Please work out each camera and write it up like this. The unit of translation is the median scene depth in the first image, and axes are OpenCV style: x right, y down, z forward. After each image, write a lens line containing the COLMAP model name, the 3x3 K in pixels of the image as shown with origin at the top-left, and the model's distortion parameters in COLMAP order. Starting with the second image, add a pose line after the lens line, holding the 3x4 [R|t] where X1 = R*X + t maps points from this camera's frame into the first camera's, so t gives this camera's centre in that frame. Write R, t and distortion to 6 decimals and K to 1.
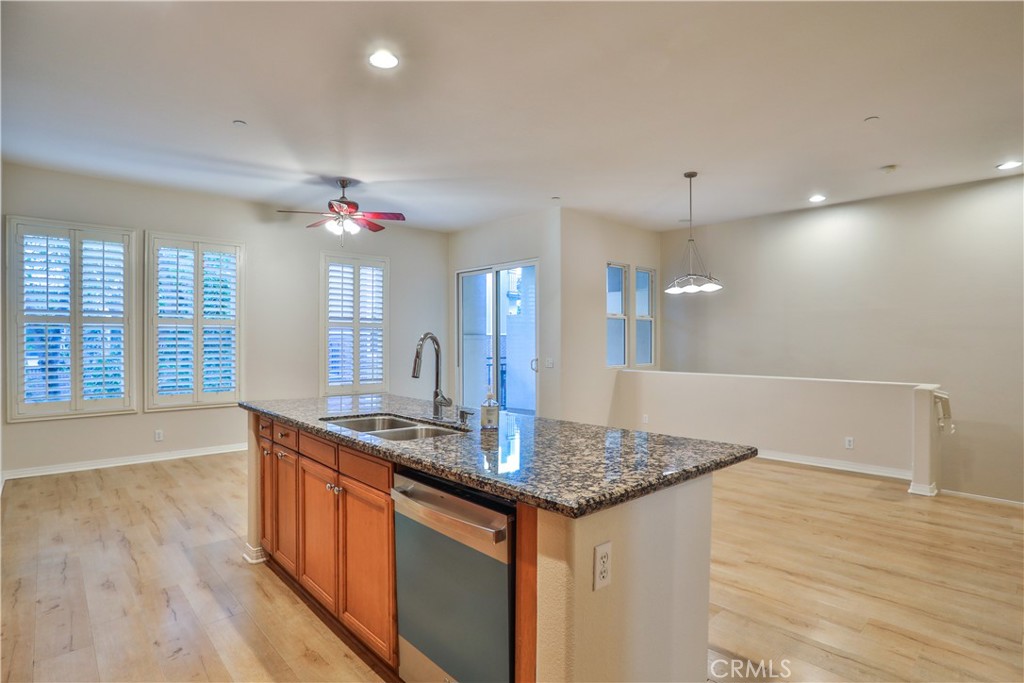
lens RADIAL K [[526.1, 0, 521.0], [0, 526.1, 339.3], [0, 0, 1]] dist [-0.062479, 0.020634]
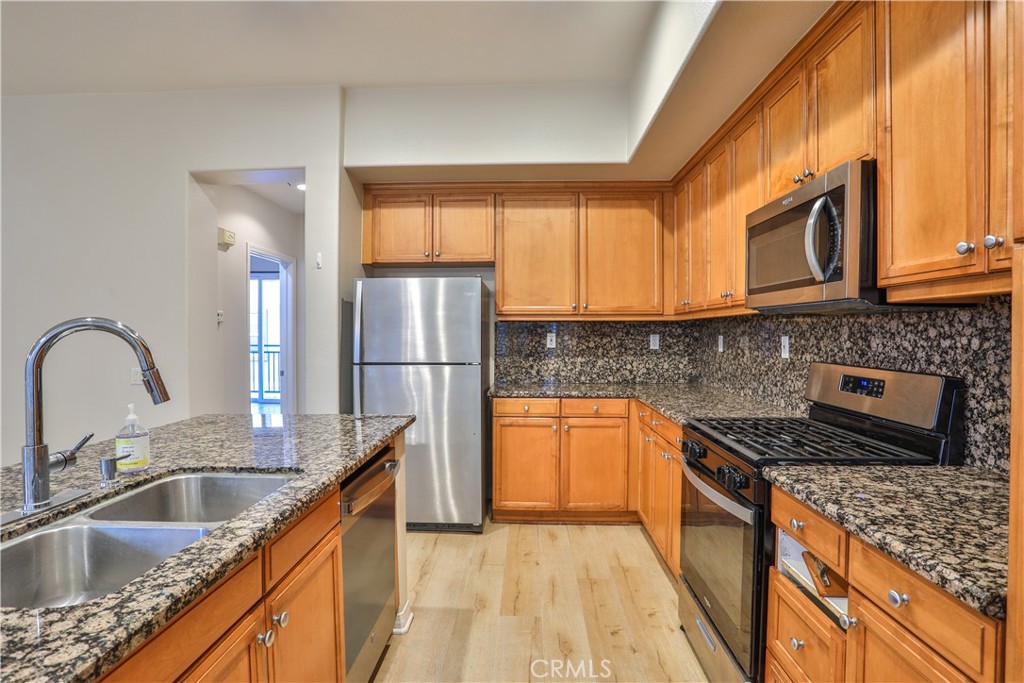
lens RADIAL K [[526.1, 0, 510.7], [0, 526.1, 342.9], [0, 0, 1]] dist [-0.062479, 0.020634]
pose [[-0.708291, -0.014828, 0.705765, -0.358679], [-0.001950, 0.999817, 0.019049, -0.000579], [-0.705918, 0.012116, -0.708190, 0.484910]]
